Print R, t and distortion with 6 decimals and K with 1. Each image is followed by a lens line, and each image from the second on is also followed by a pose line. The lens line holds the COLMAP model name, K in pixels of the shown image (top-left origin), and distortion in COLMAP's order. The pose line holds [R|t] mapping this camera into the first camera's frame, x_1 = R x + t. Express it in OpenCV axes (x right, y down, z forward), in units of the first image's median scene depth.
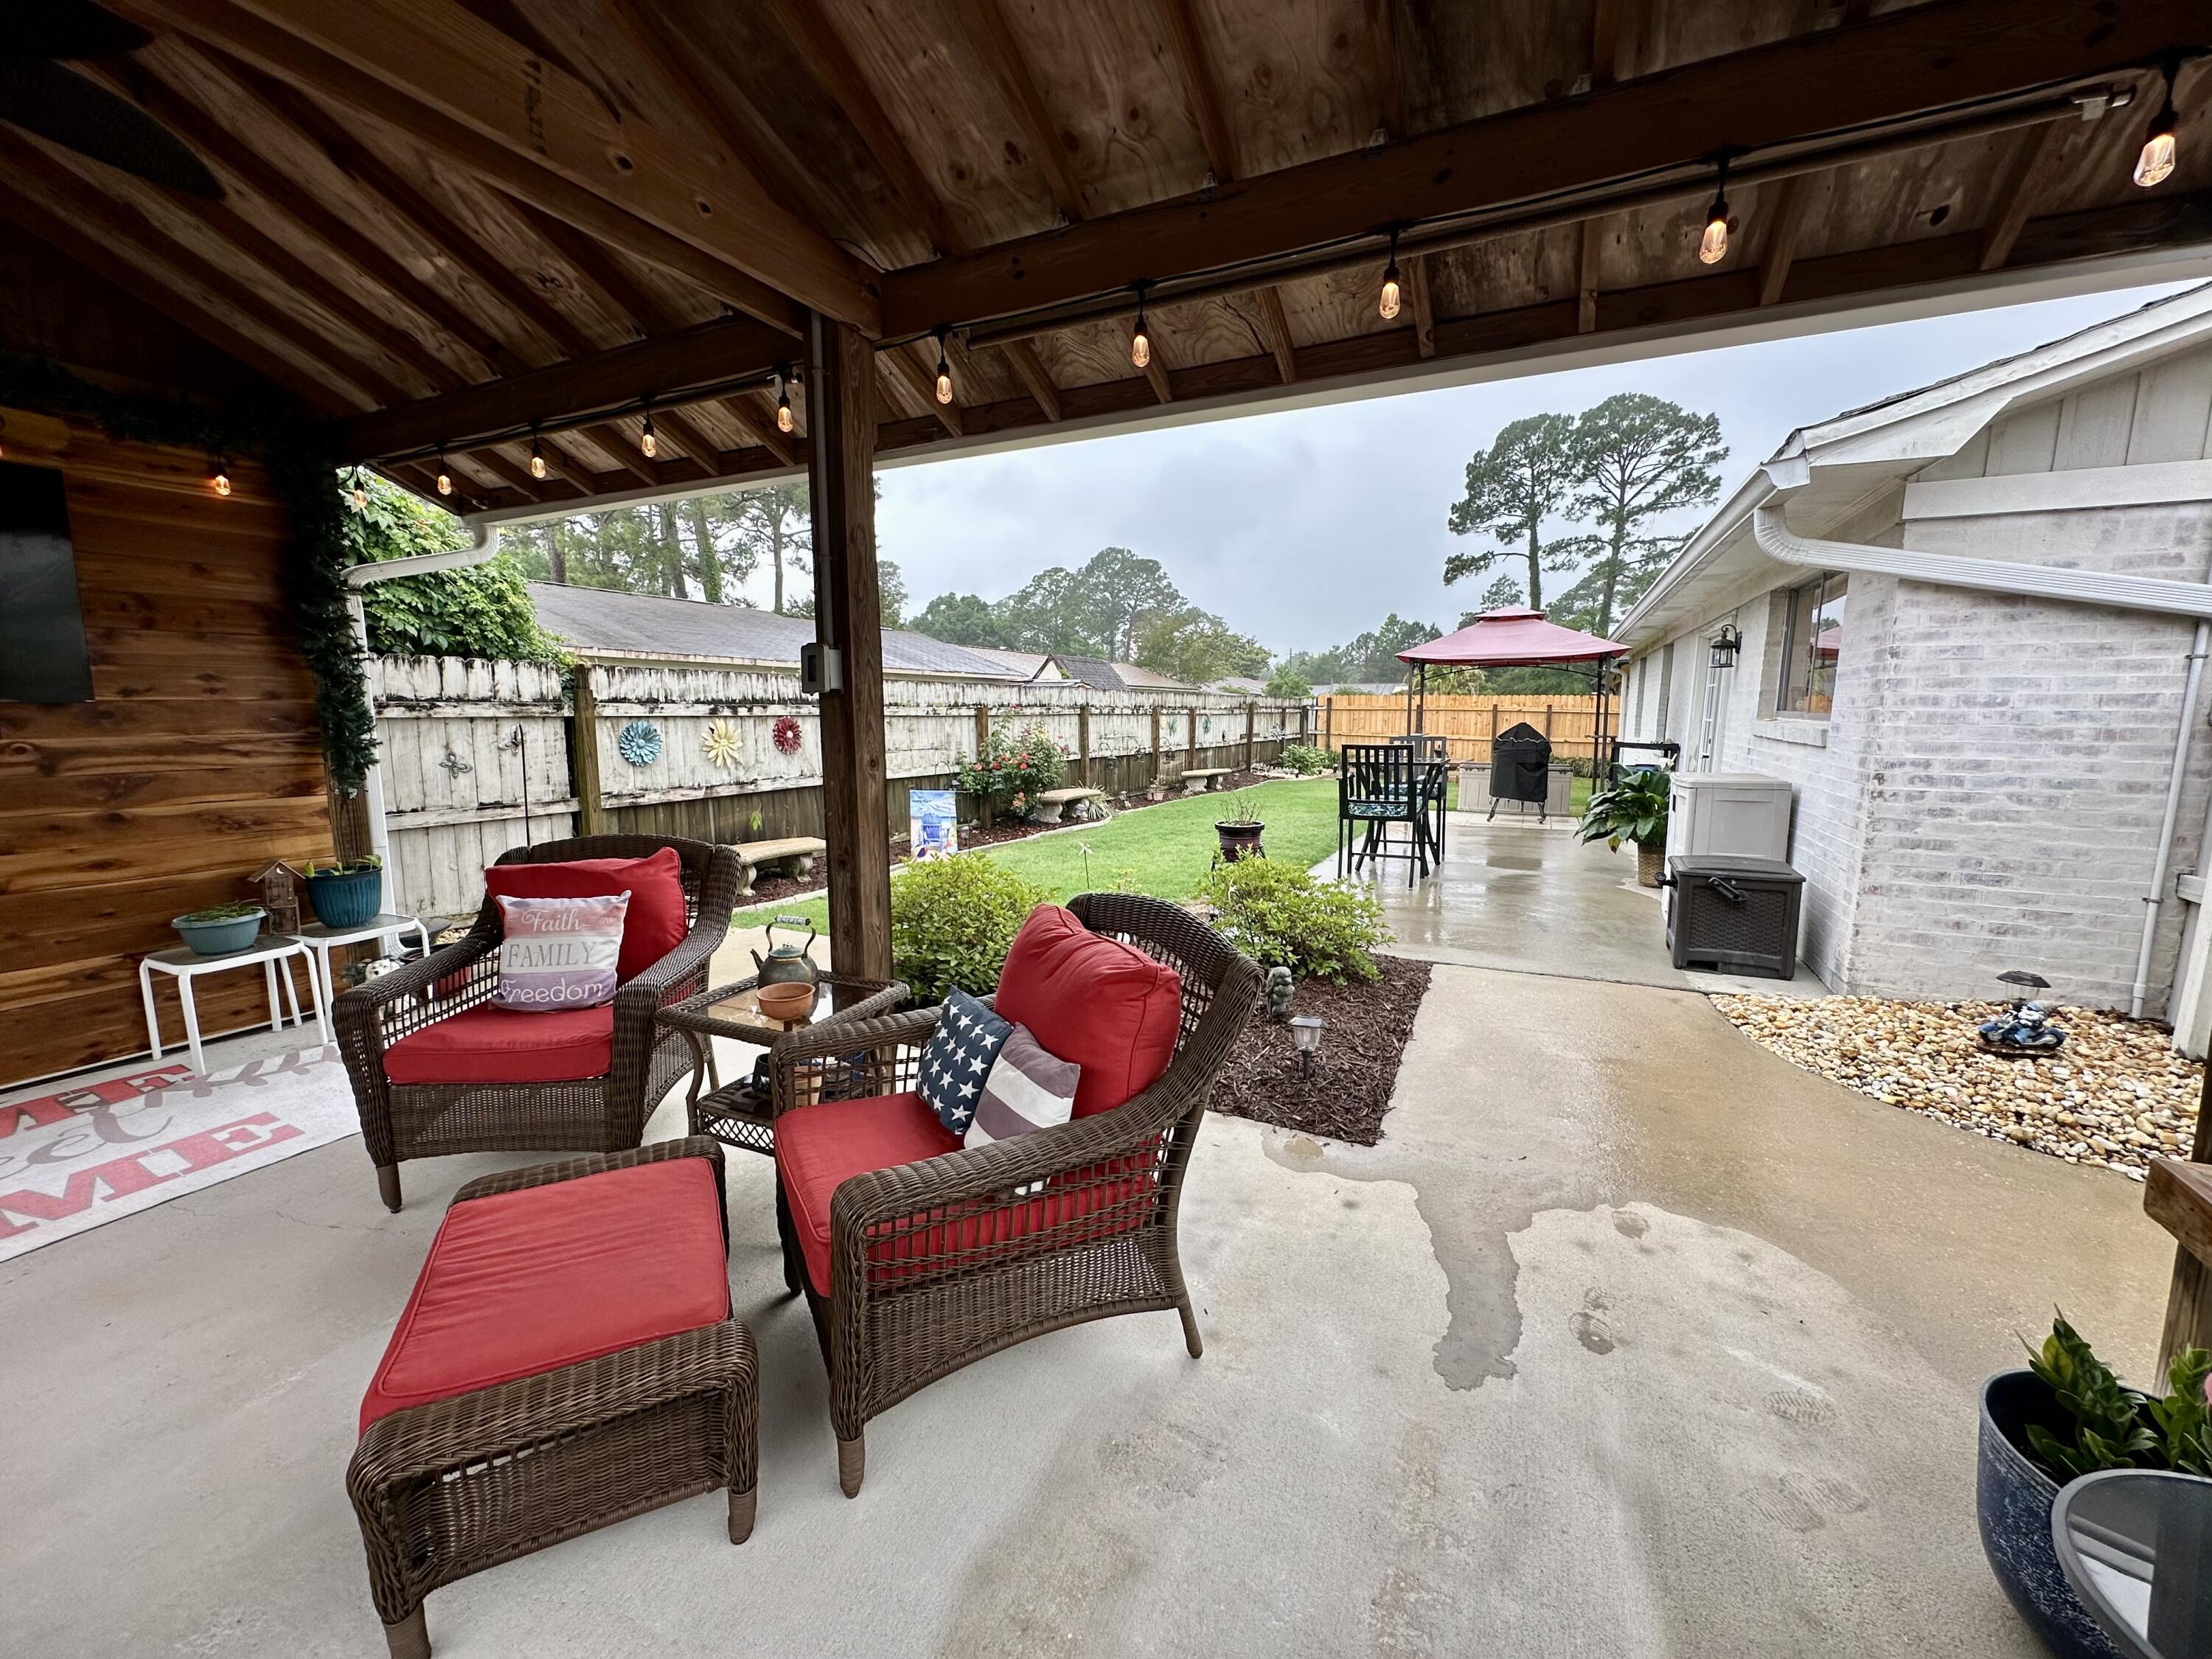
lens RADIAL K [[882.0, 0, 1106.0], [0, 882.0, 829.5], [0, 0, 1]] dist [-0.001622, -0.000041]
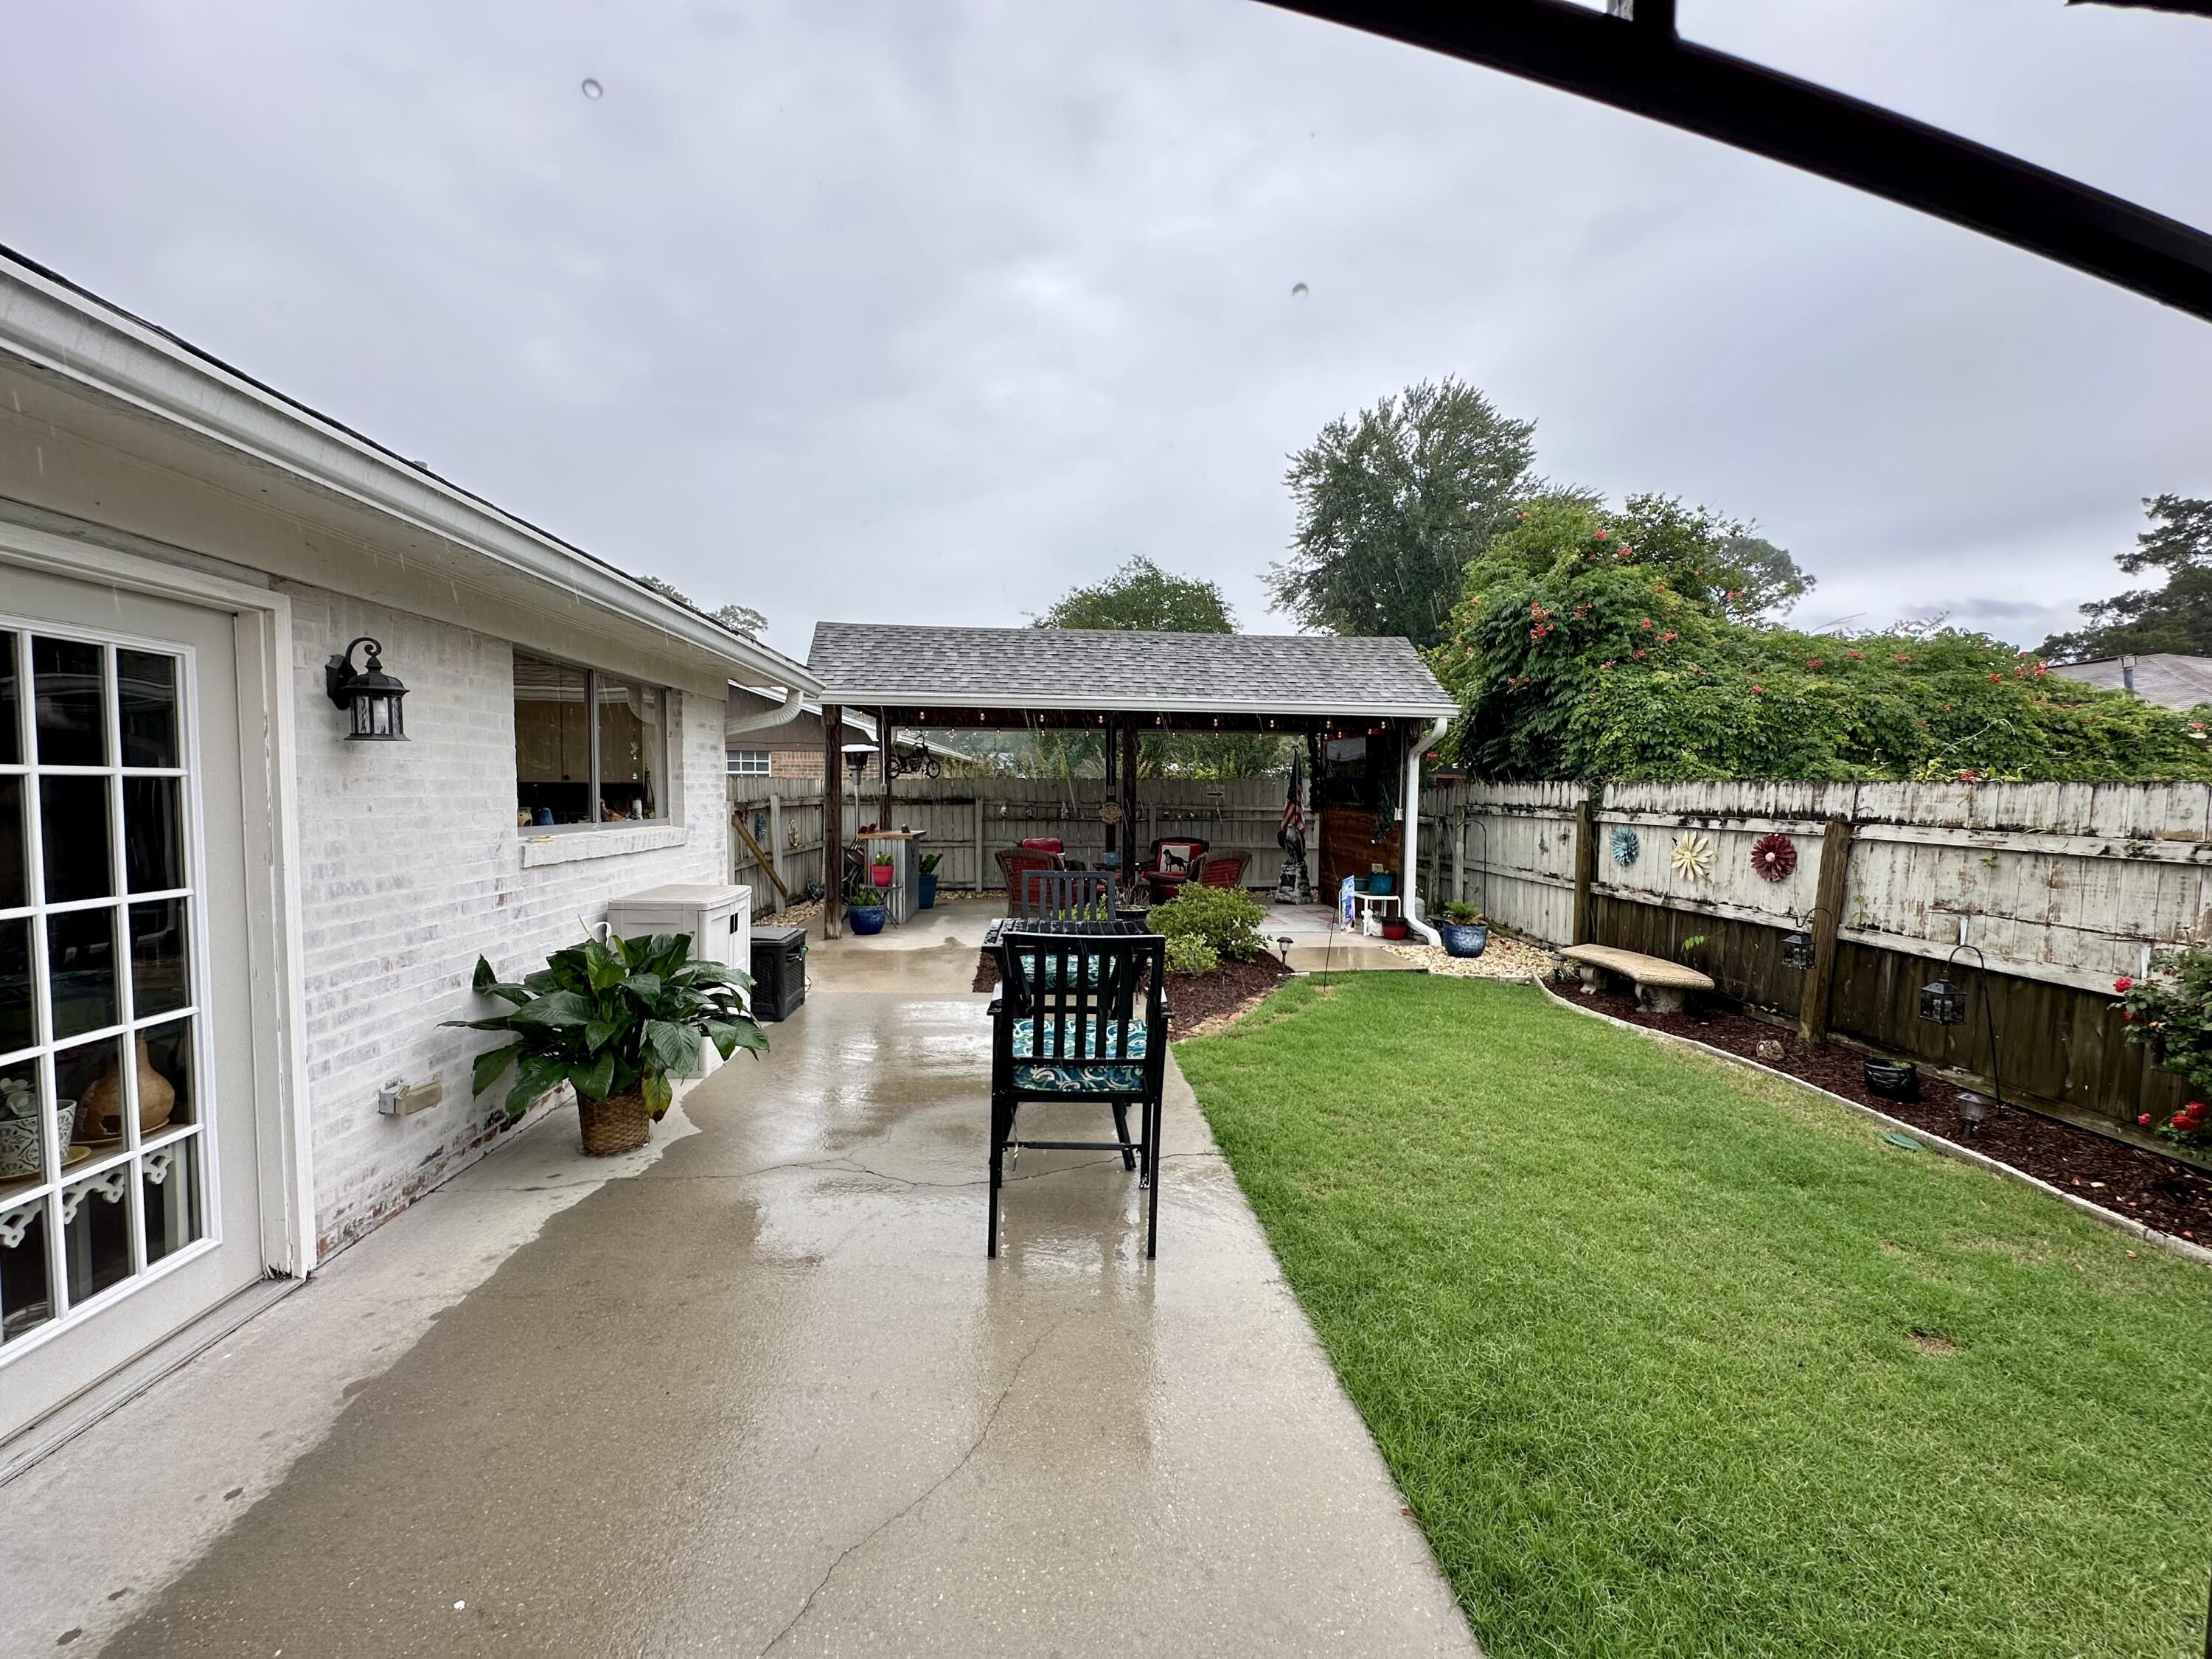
lens RADIAL K [[884.8, 0, 1106.0], [0, 884.8, 829.5], [0, 0, 1]] dist [-0.001554, 0.000963]
pose [[-0.862202, 0.014180, -0.506366, 0.068457], [-0.080465, 0.983083, 0.164538, -0.026807], [0.500133, 0.182609, -0.846476, 0.171515]]
